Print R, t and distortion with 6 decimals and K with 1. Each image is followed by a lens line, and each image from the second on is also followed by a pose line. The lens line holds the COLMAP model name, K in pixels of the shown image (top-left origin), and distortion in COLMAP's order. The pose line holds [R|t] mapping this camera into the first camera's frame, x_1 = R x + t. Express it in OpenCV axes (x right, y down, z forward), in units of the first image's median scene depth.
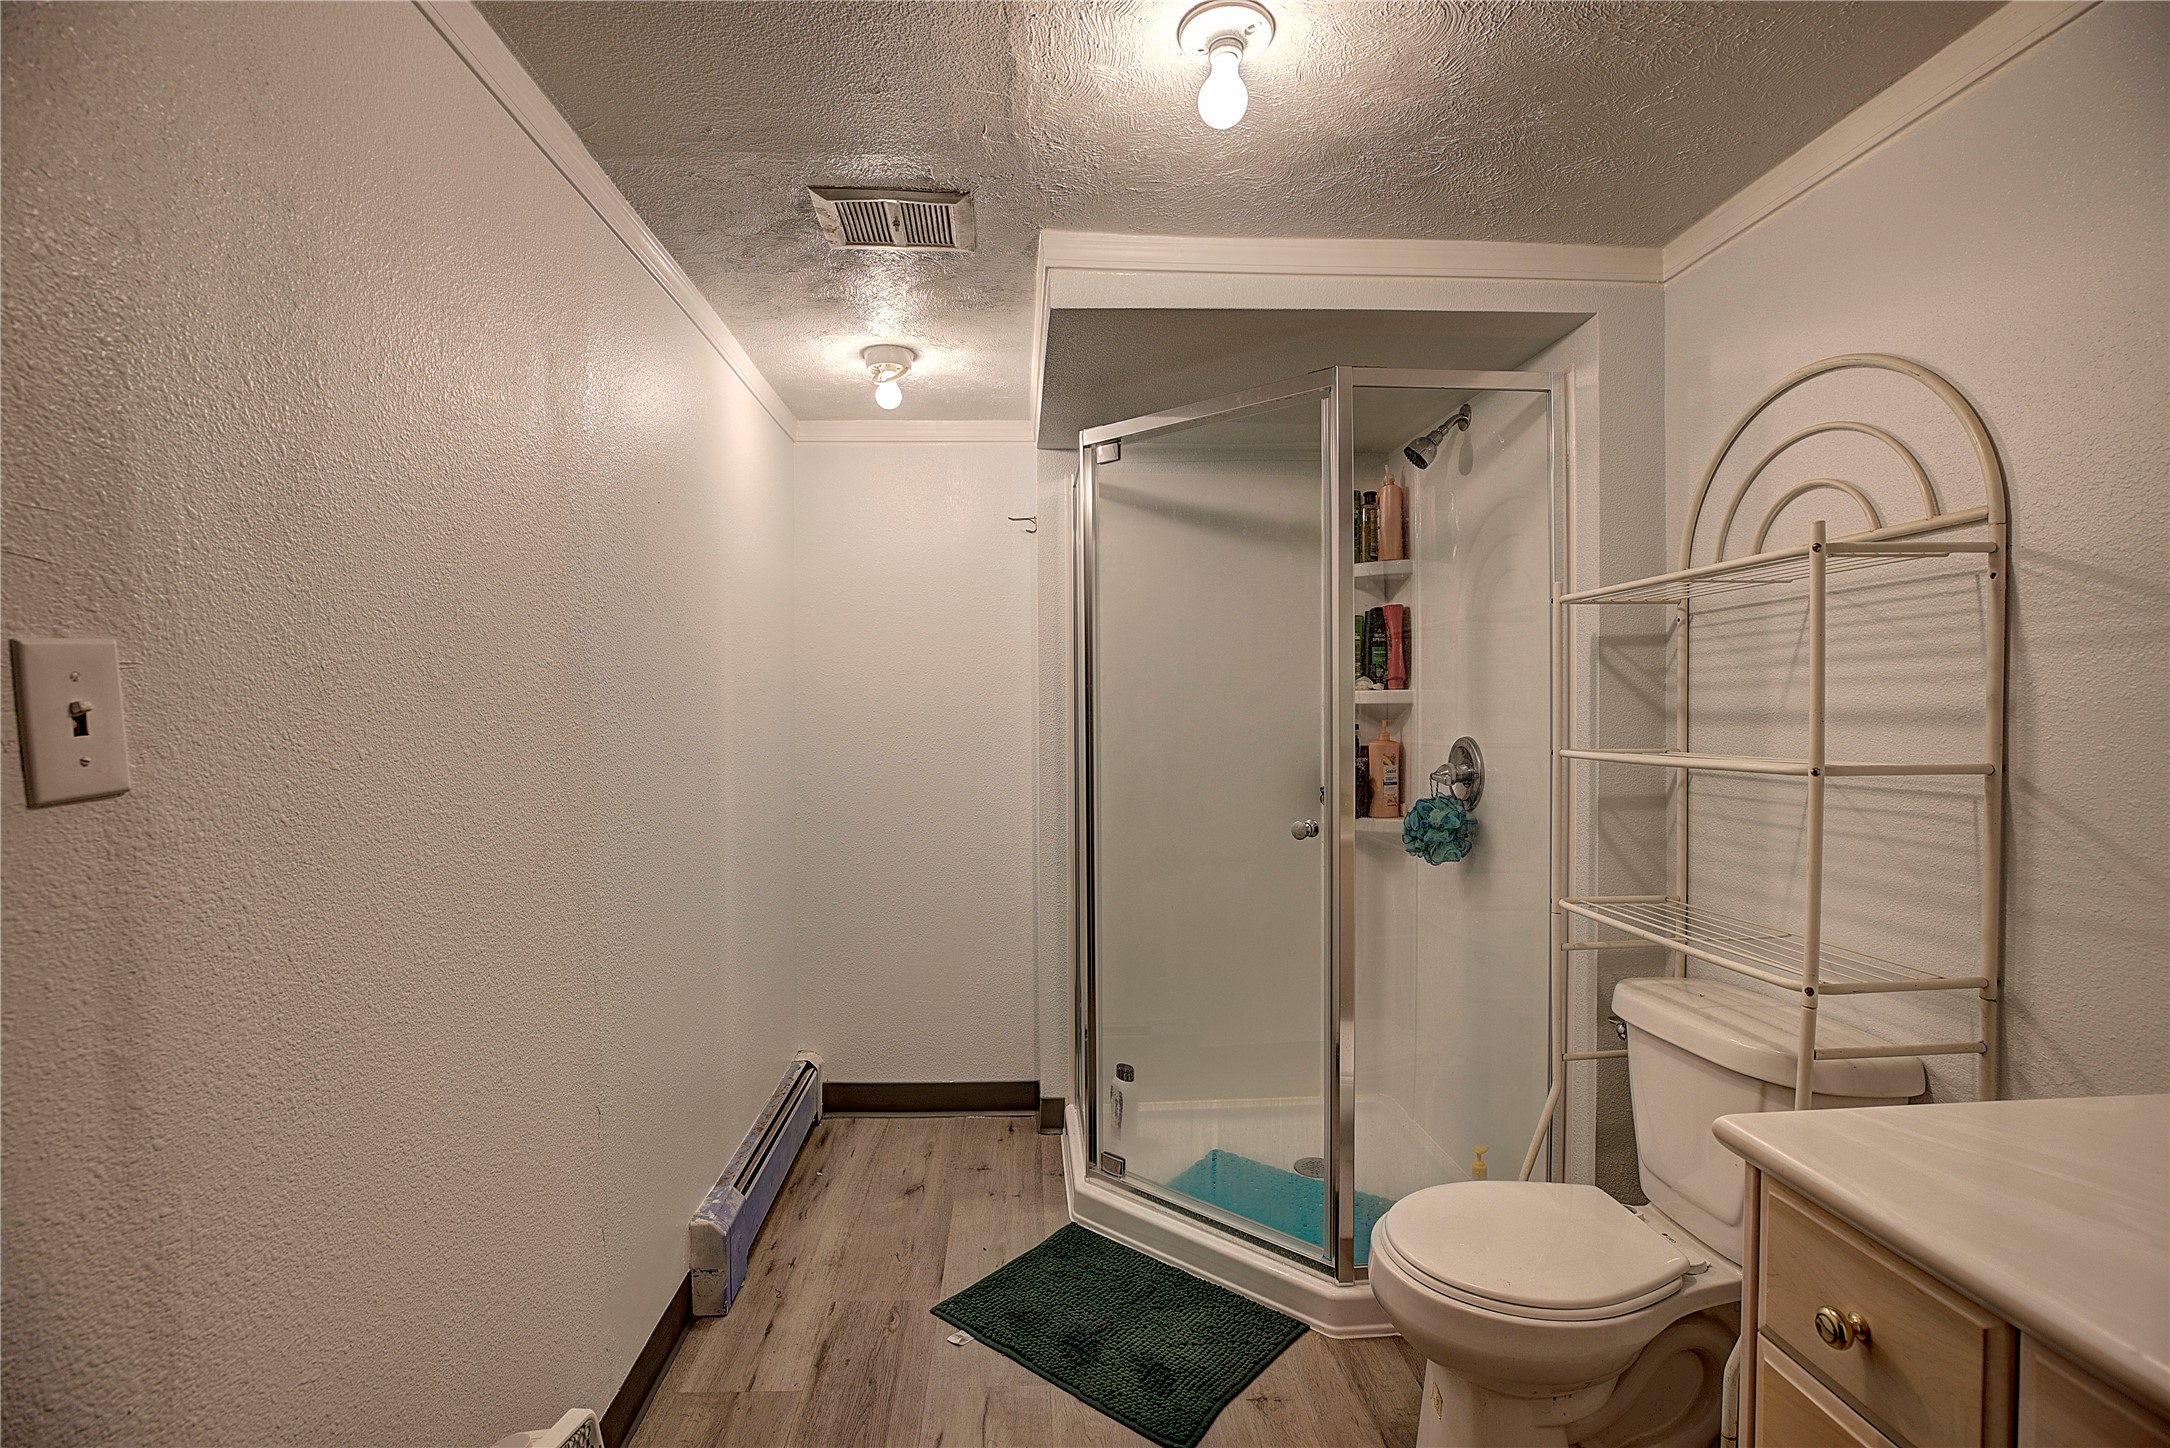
lens RADIAL K [[986.7, 0, 1076.0], [0, 986.7, 713.4], [0, 0, 1]] dist [-0.043780, 0.011595]
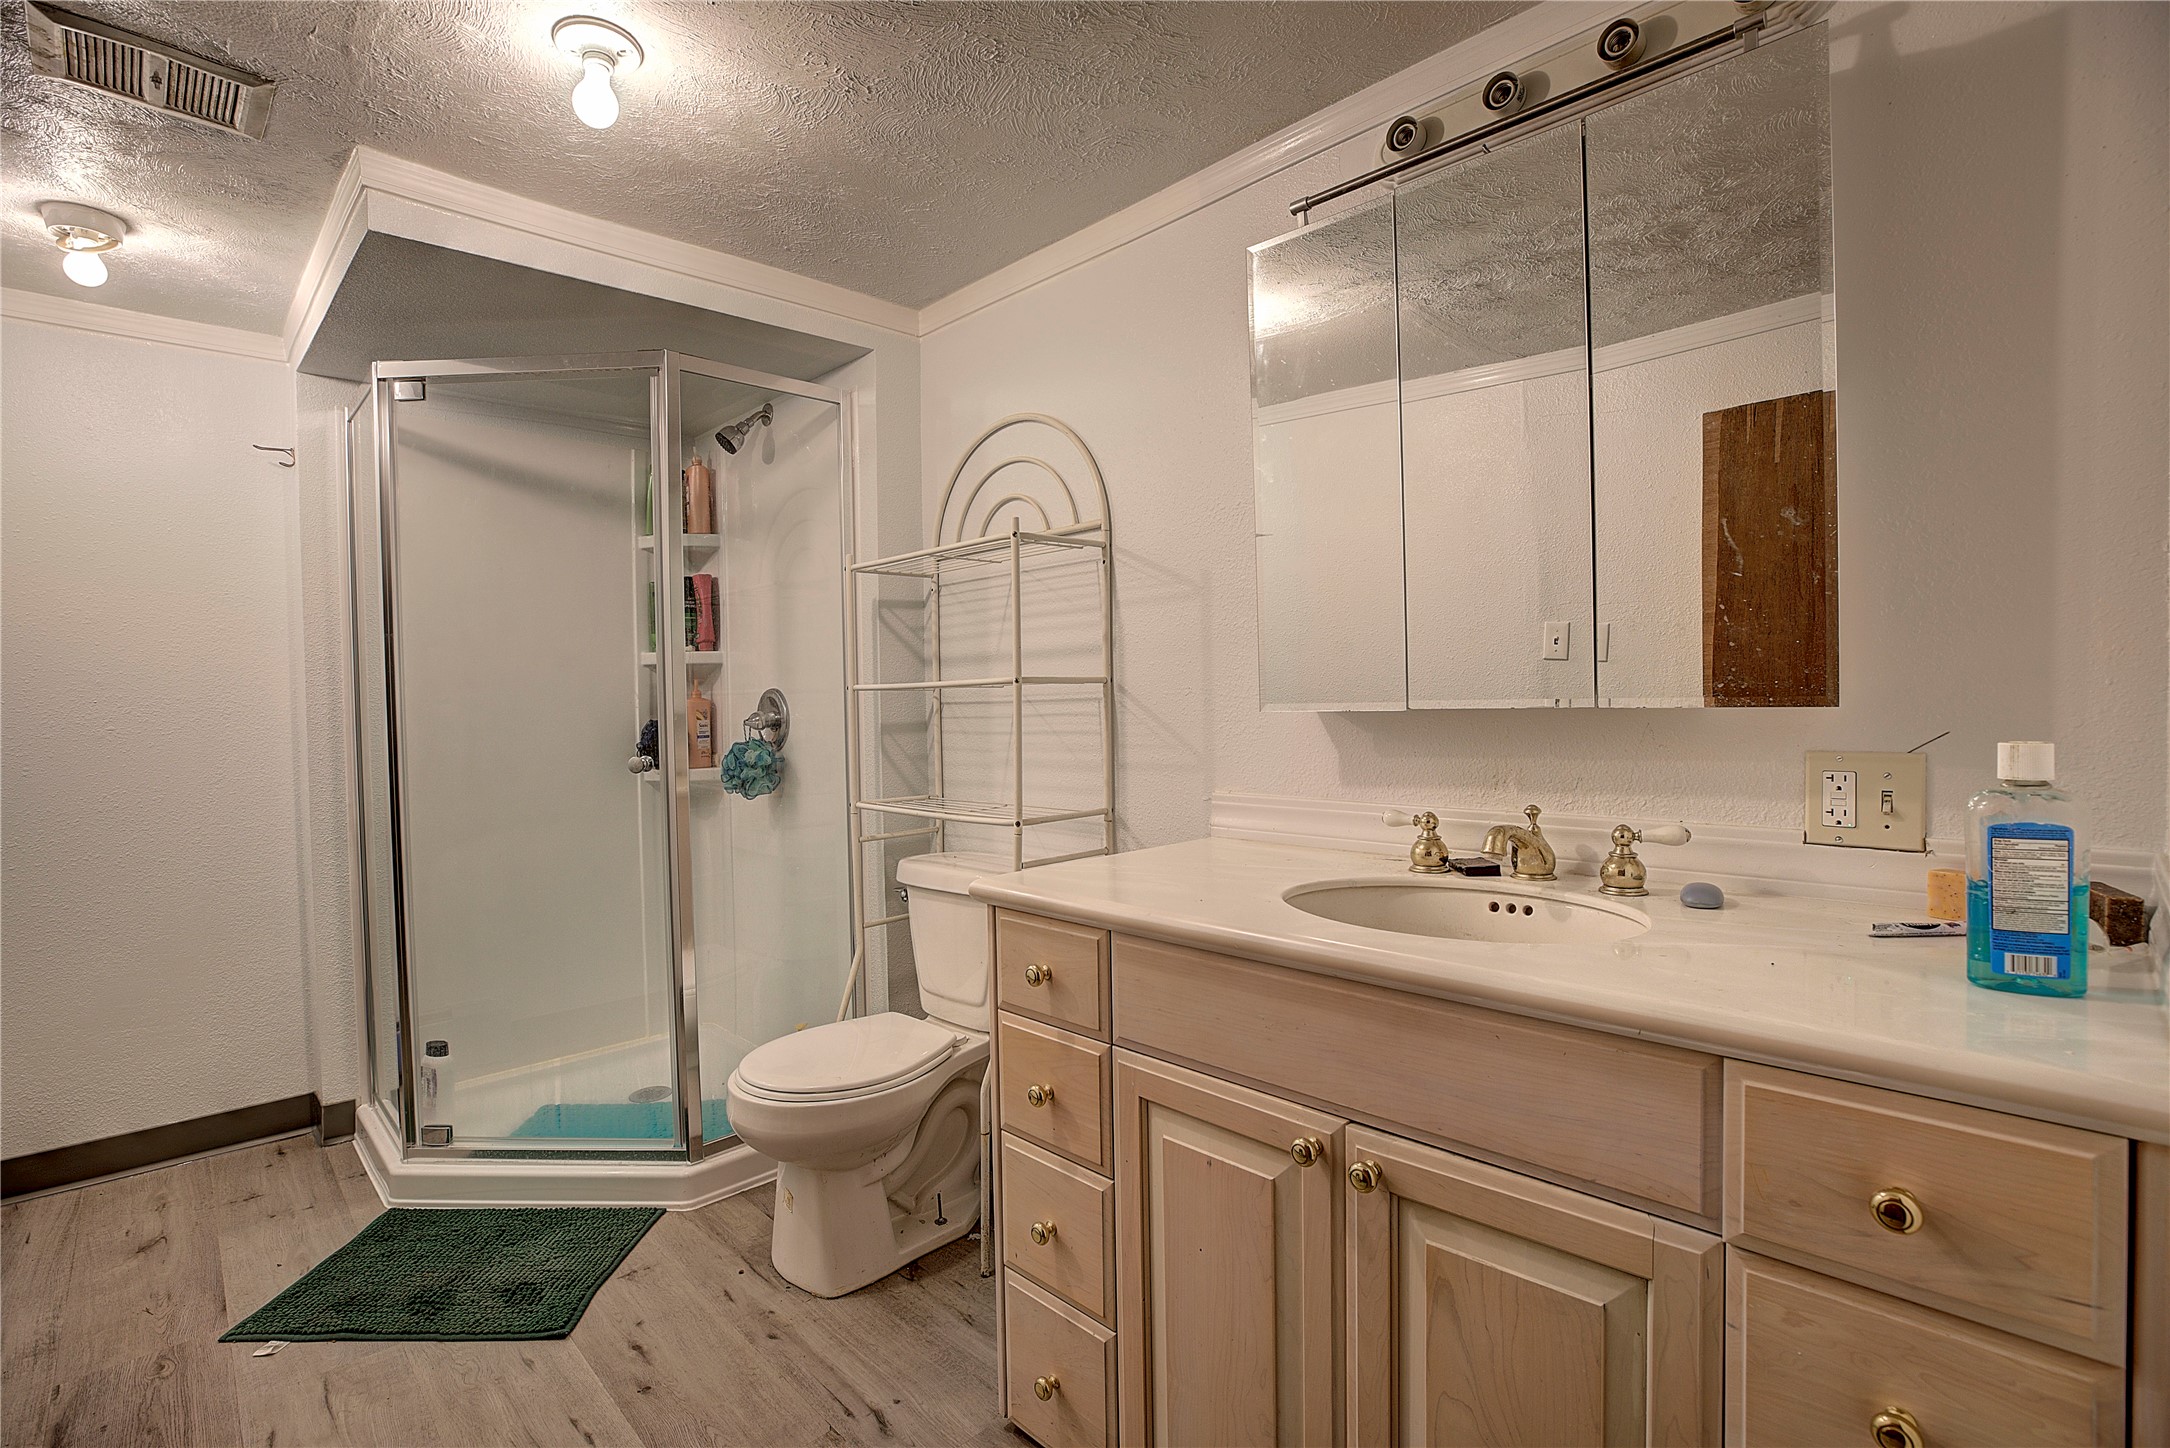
lens RADIAL K [[986.7, 0, 1091.0], [0, 986.7, 714.4], [0, 0, 1]] dist [-0.043780, 0.011595]
pose [[0.748444, -0.022496, 0.662817, -0.124619], [0.021766, 0.999719, 0.009352, 0.068167], [-0.662841, 0.007428, 0.748723, -0.168730]]
